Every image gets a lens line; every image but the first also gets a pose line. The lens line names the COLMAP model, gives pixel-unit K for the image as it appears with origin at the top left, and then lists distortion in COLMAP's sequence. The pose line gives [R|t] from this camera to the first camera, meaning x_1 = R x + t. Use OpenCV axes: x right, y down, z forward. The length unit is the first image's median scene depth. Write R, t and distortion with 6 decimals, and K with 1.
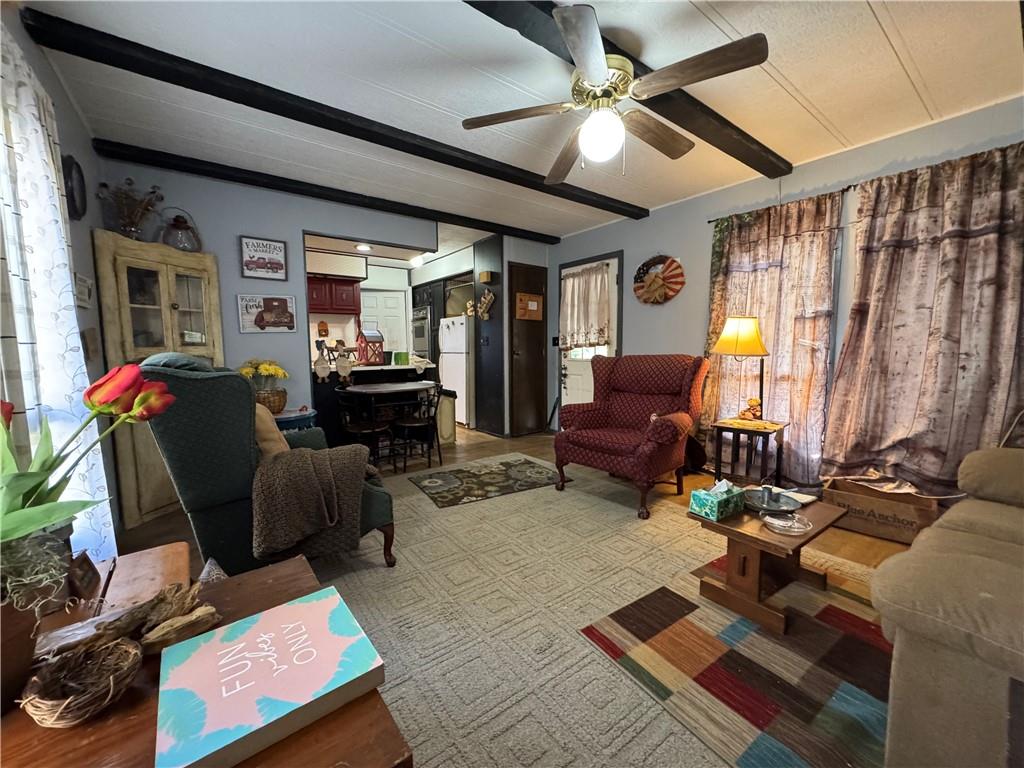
lens RADIAL K [[408.4, 0, 511.1], [0, 408.4, 385.4], [0, 0, 1]] dist [-0.002514, 0.000024]
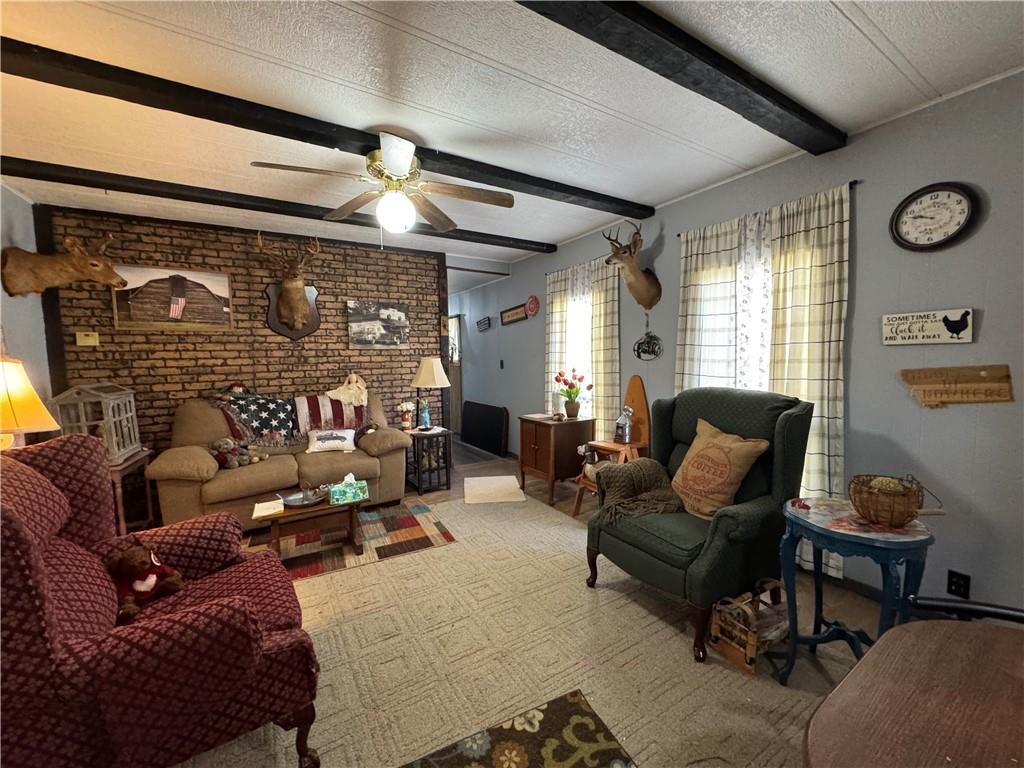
lens RADIAL K [[408.4, 0, 513.7], [0, 408.4, 380.7], [0, 0, 1]] dist [-0.002514, 0.000024]
pose [[-0.995999, 0.013803, 0.088293, -0.132885], [0.028429, 0.985611, 0.166620, -0.205007], [-0.084723, 0.168463, -0.982060, 1.404399]]
